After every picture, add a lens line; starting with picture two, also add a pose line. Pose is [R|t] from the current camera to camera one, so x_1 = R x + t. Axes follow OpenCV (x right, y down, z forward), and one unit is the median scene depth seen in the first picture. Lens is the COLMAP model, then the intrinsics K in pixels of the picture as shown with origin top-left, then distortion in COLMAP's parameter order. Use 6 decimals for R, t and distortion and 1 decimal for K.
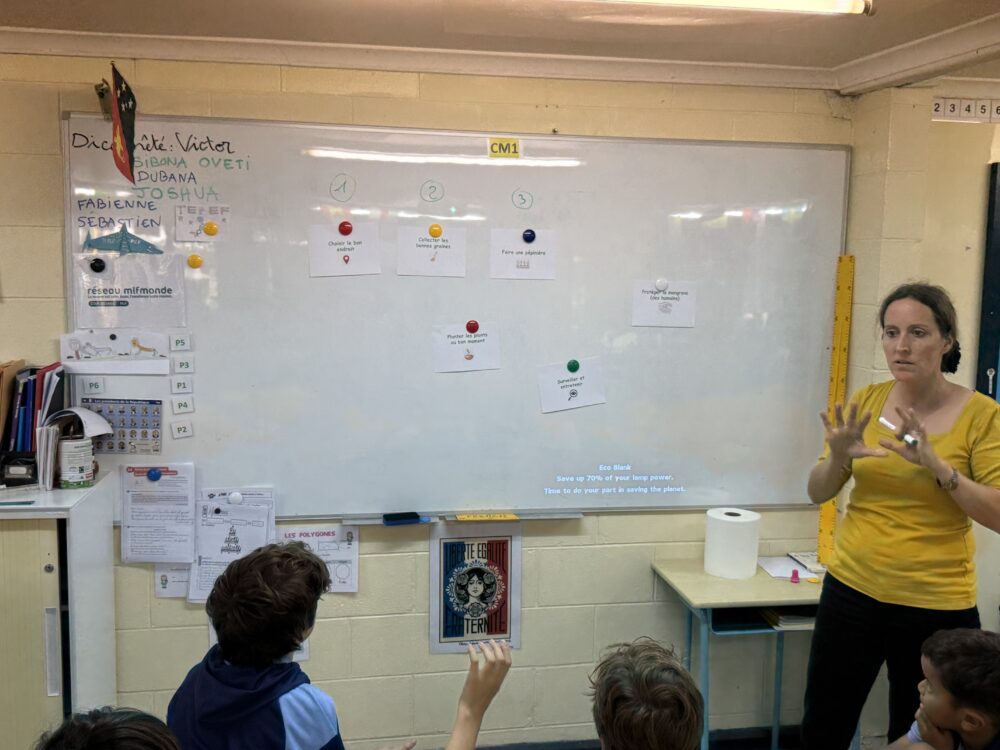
lens RADIAL K [[982.6, 0, 507.8], [0, 982.6, 383.1], [0, 0, 1]] dist [0.083723, 0.000000]
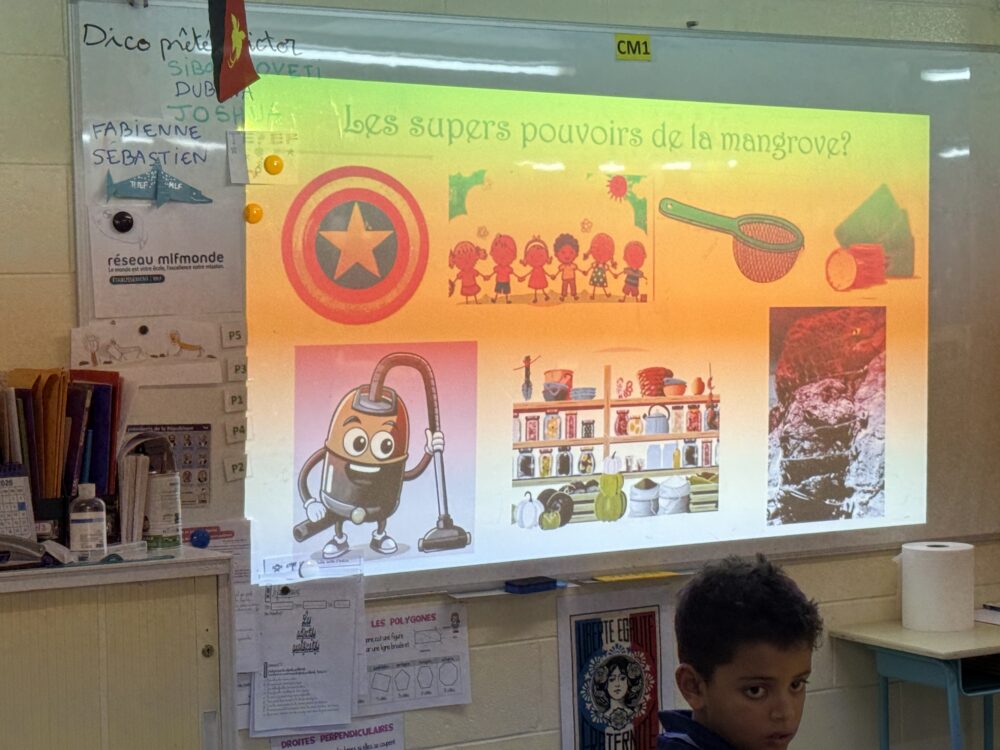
lens RADIAL K [[2134.2, 0, 517.1], [0, 2134.2, 391.7], [0, 0, 1]] dist [0.113203, 0.000000]
pose [[0.933934, -0.054292, 0.353298, -0.639332], [0.083838, 0.994098, -0.068857, 0.107639], [-0.347474, 0.093928, 0.932973, -0.386603]]
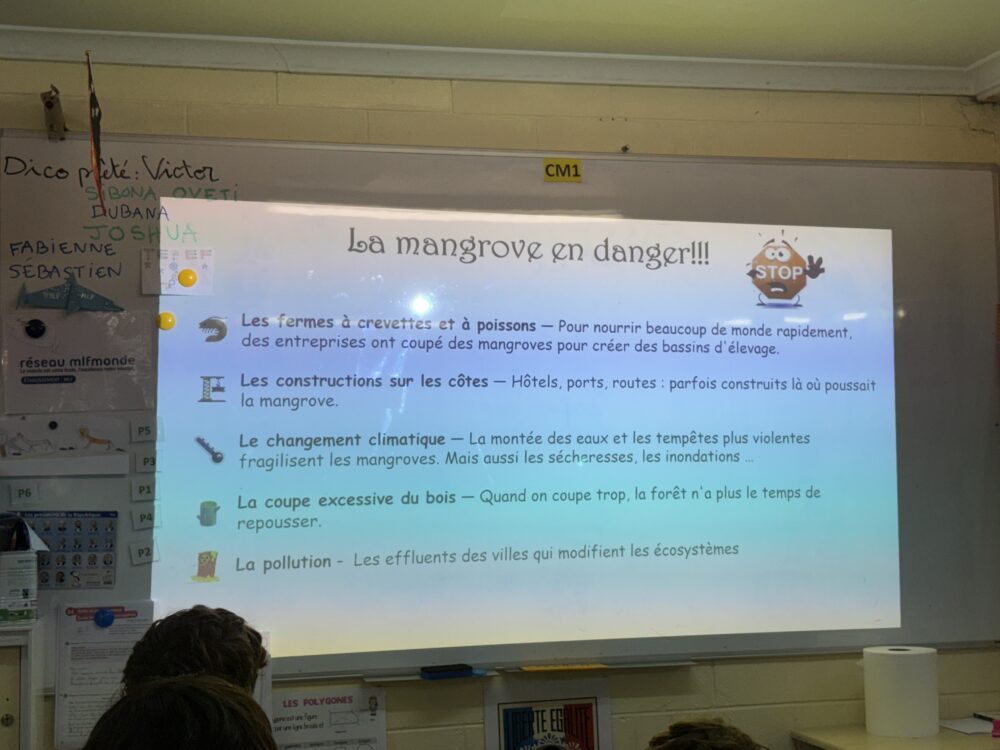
lens RADIAL K [[1562.0, 0, 520.6], [0, 1562.0, 382.4], [0, 0, 1]] dist [0.129605, 0.000000]
pose [[0.996194, -0.038044, 0.078427, -0.138095], [0.053082, 0.978432, -0.199632, 0.165171], [-0.069141, 0.203035, 0.976727, -0.155806]]
